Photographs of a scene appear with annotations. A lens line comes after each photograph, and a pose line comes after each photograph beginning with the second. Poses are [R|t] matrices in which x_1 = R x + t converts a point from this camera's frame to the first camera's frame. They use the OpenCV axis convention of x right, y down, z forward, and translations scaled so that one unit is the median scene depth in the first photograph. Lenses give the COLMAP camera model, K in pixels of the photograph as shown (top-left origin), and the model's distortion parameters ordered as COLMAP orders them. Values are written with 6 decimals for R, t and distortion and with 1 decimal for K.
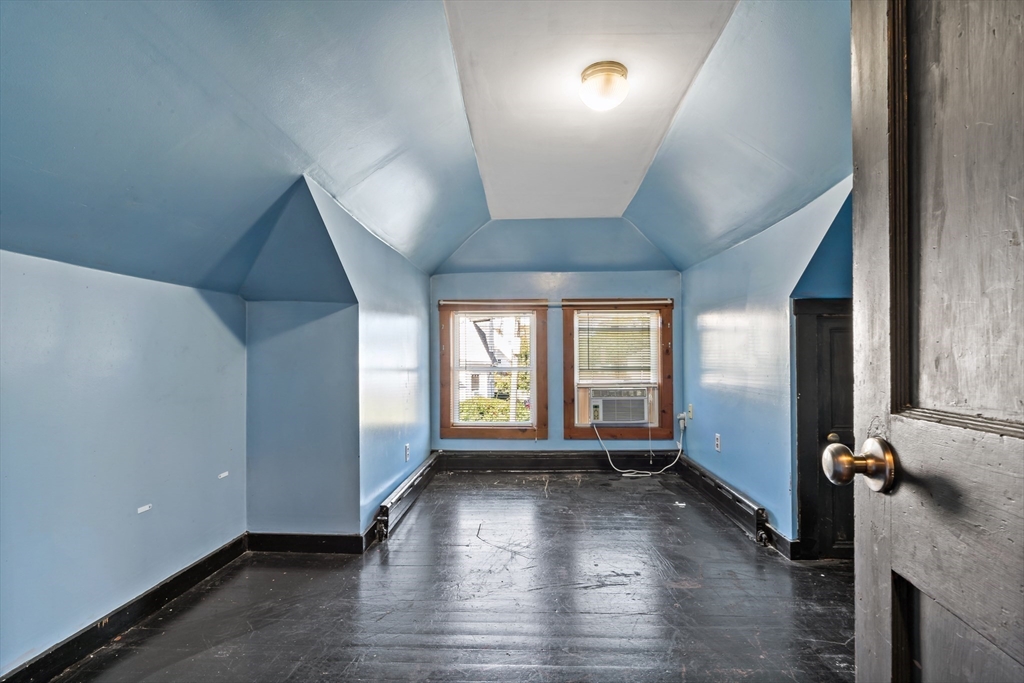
lens RADIAL K [[487.9, 0, 512.0], [0, 487.9, 341.5], [0, 0, 1]] dist [-0.000412, 0.000529]
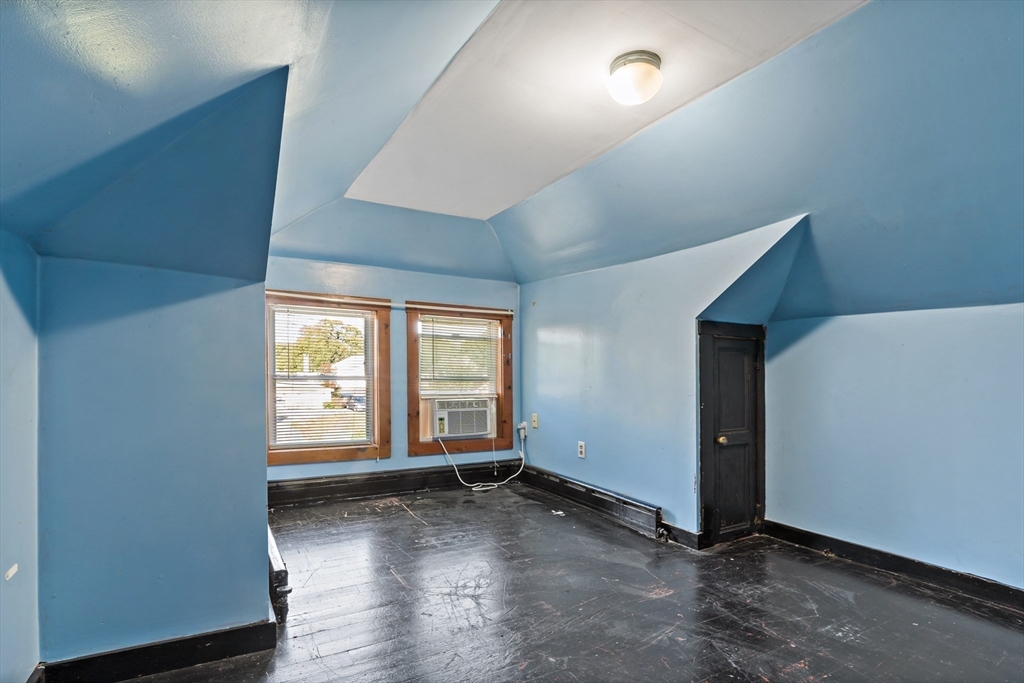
lens RADIAL K [[491.0, 0, 510.8], [0, 491.0, 357.2], [0, 0, 1]] dist [0.001063, 0.000612]
pose [[0.858404, 0.031705, 0.511993, -0.202531], [-0.039094, 0.999229, 0.003668, 0.006228], [-0.511482, -0.023164, 0.858982, 0.127949]]
